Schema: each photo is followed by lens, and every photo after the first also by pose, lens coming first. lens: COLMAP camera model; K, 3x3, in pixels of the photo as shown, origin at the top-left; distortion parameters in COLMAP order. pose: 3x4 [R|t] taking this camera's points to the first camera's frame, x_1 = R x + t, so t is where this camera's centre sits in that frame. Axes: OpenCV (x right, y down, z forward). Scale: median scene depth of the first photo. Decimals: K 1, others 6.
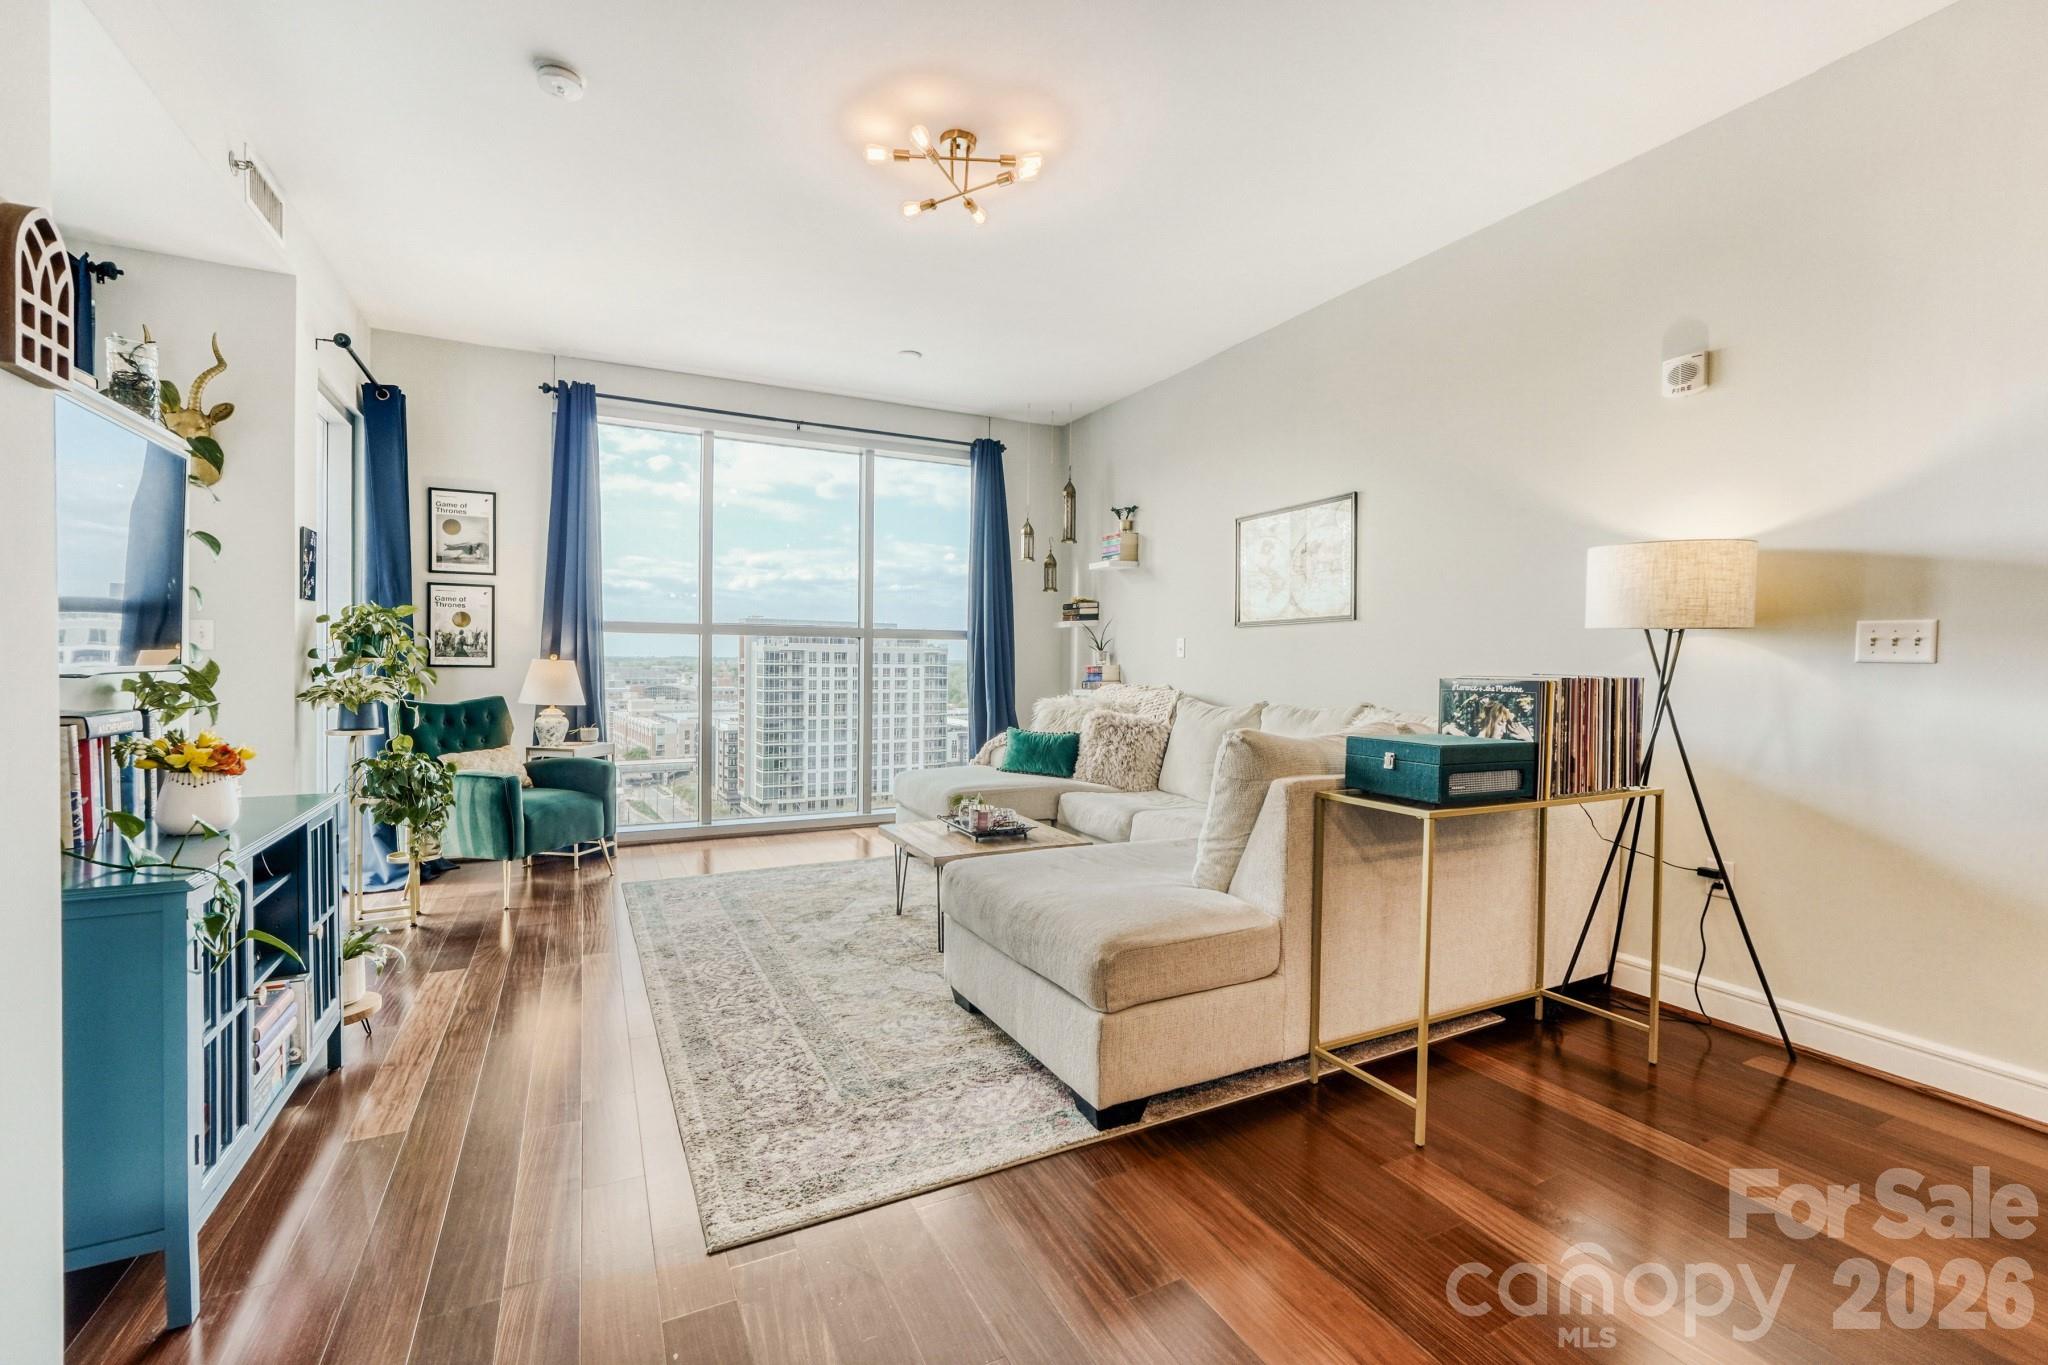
lens RADIAL K [[860.6, 0, 1023.9], [0, 860.6, 688.7], [0, 0, 1]] dist [-0.010567, 0.000267]
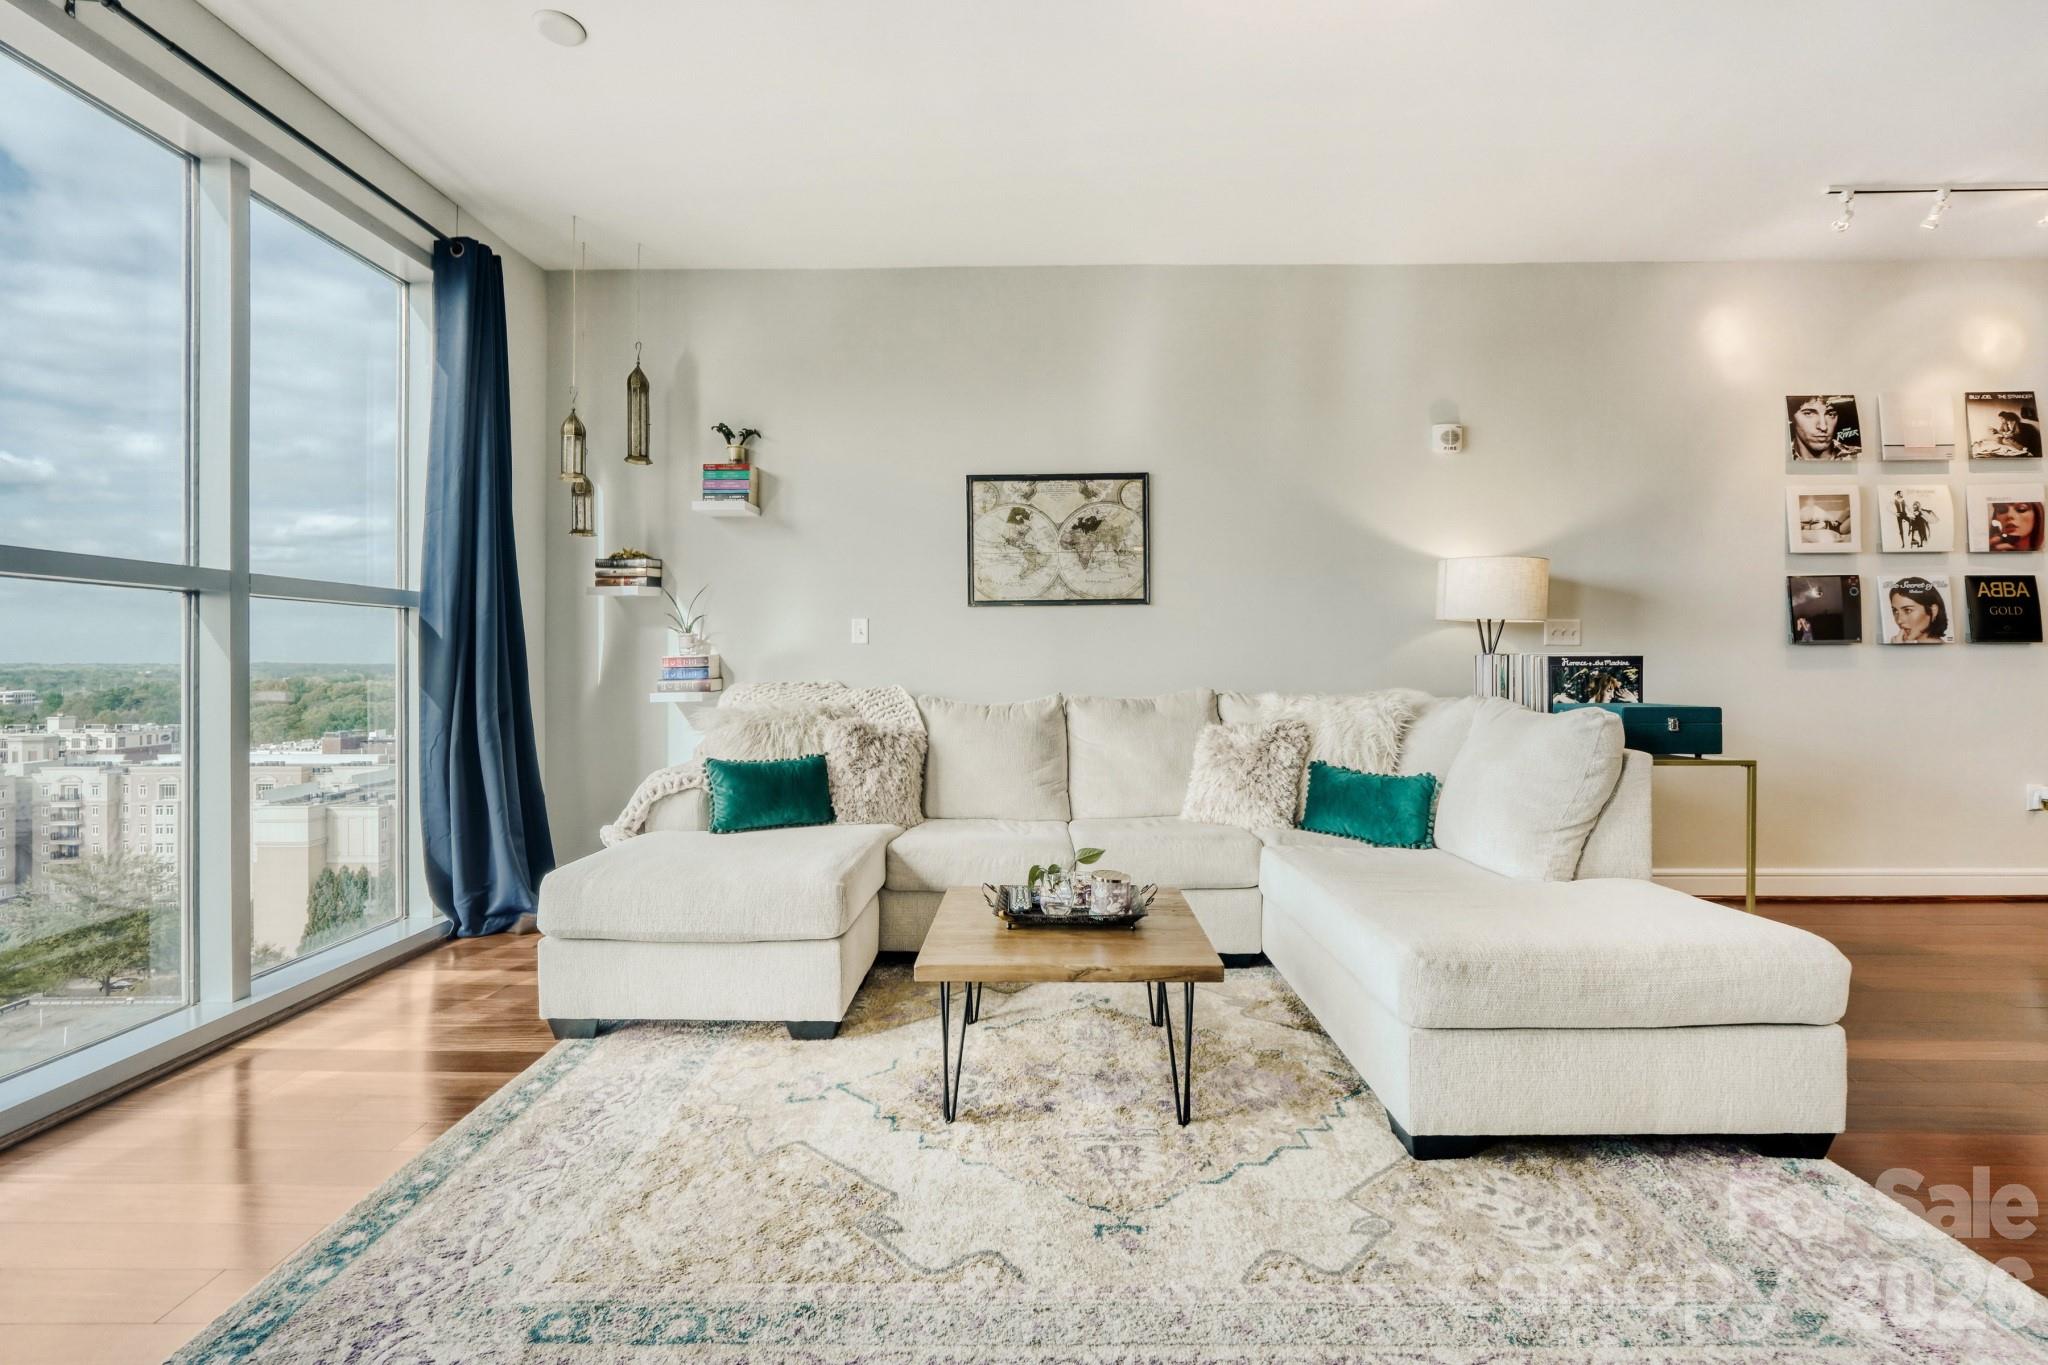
lens RADIAL K [[871.4, 0, 1026.5], [0, 871.4, 665.9], [0, 0, 1]] dist [-0.007835, 0.001686]
pose [[0.473410, -0.014173, 0.880728, -0.519518], [0.034258, 0.999410, -0.002331, -0.011841], [-0.880176, 0.031275, 0.473616, 0.612914]]
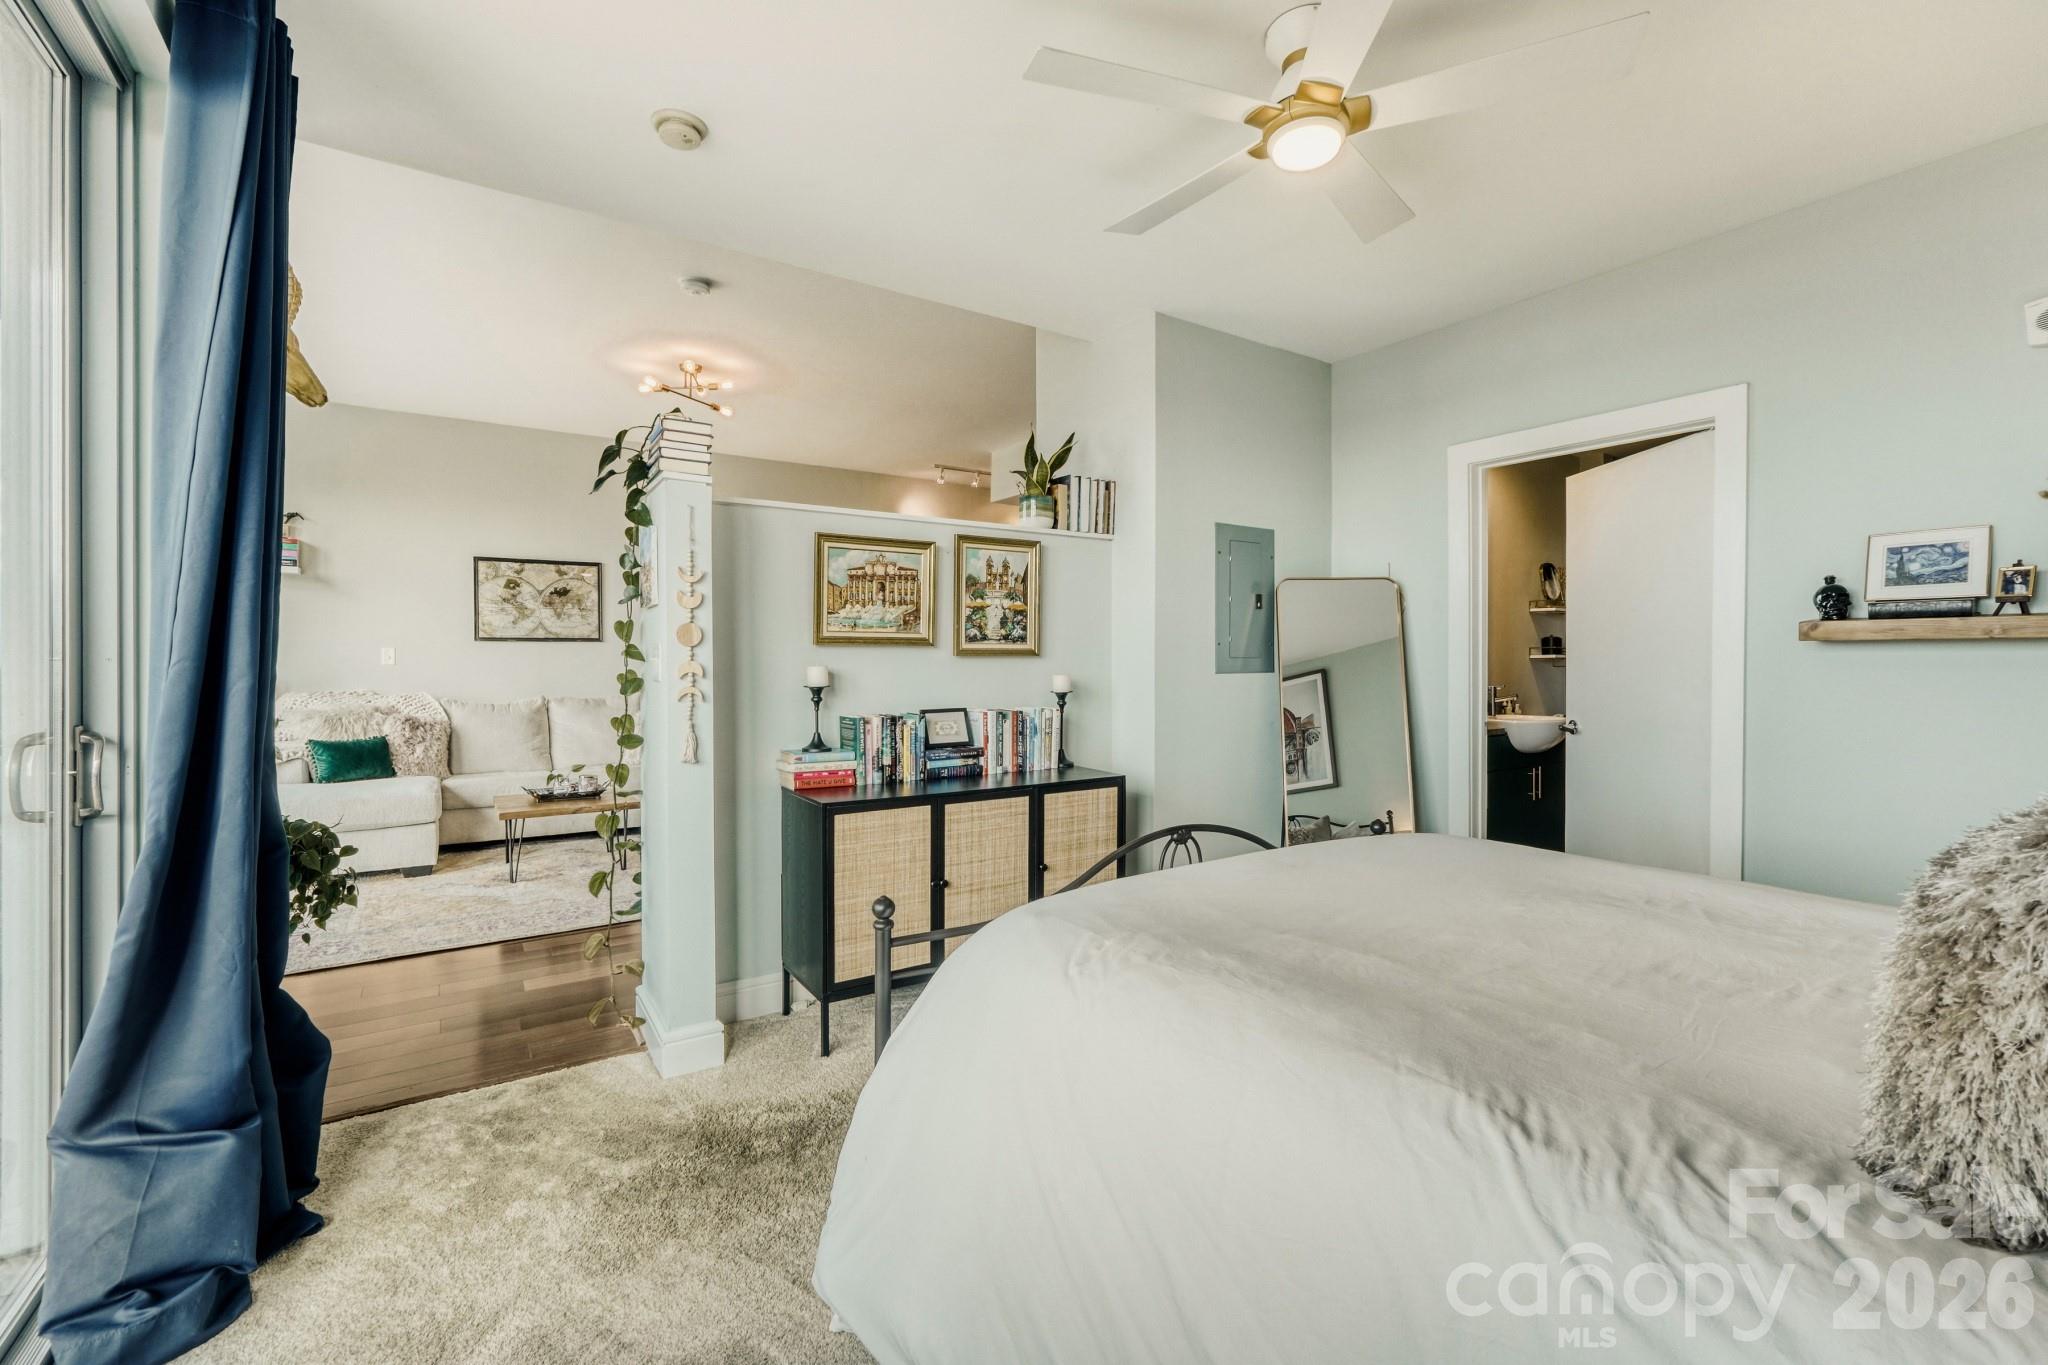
lens RADIAL K [[871.4, 0, 1026.5], [0, 871.4, 665.9], [0, 0, 1]] dist [-0.007835, 0.001686]
pose [[-0.116024, -0.017852, 0.993086, -1.273364], [0.026010, 0.999441, 0.021005, -0.044676], [-0.992906, 0.028267, -0.115495, 0.362242]]
